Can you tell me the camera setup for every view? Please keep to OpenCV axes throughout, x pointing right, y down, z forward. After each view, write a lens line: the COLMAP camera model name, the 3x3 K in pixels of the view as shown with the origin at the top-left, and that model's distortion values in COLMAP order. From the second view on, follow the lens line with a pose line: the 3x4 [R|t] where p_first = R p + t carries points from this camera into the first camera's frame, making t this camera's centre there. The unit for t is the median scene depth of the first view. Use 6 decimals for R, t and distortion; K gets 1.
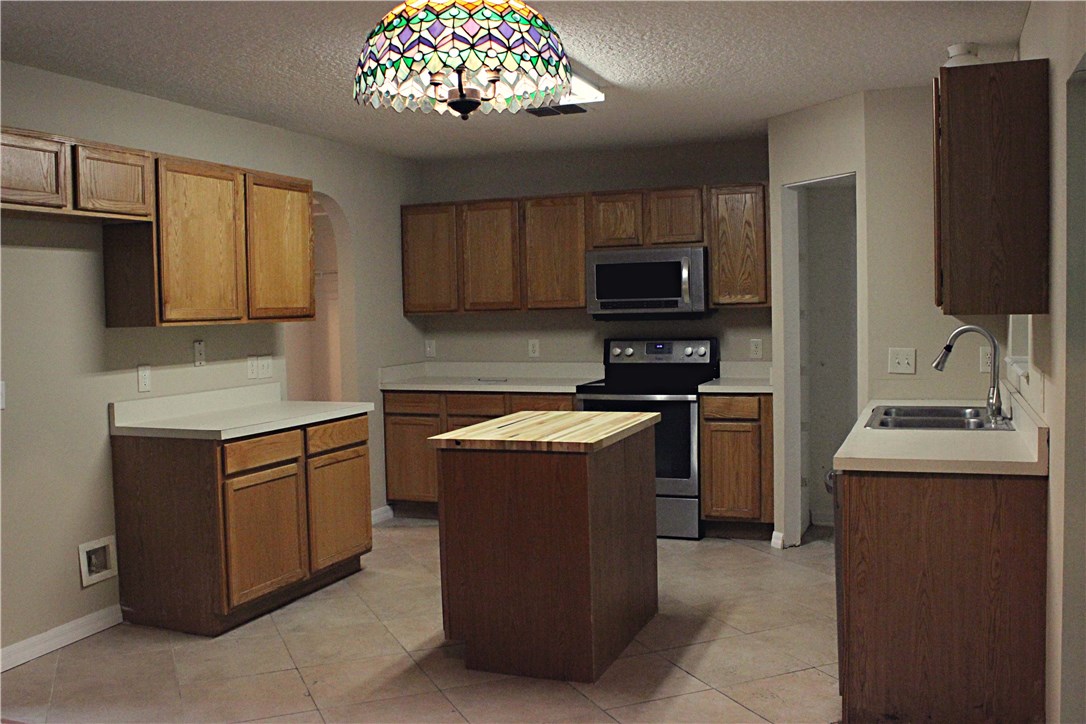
lens RADIAL K [[975.7, 0, 543.0], [0, 975.7, 362.0], [0, 0, 1]] dist [-0.070913, 0.008758]
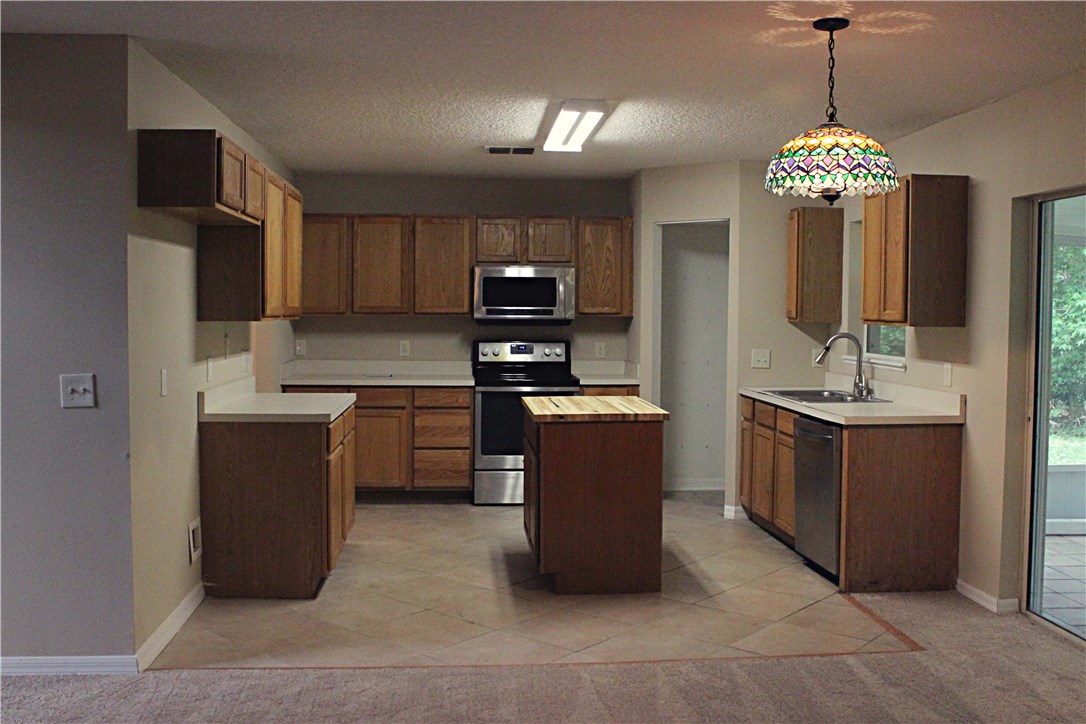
lens RADIAL K [[975.7, 0, 543.0], [0, 975.7, 362.0], [0, 0, 1]] dist [-0.070913, 0.008758]
pose [[0.901706, 0.005761, 0.432311, -0.420426], [-0.002257, 0.999960, -0.008619, 0.013368], [-0.432343, 0.006797, 0.901684, -0.097310]]
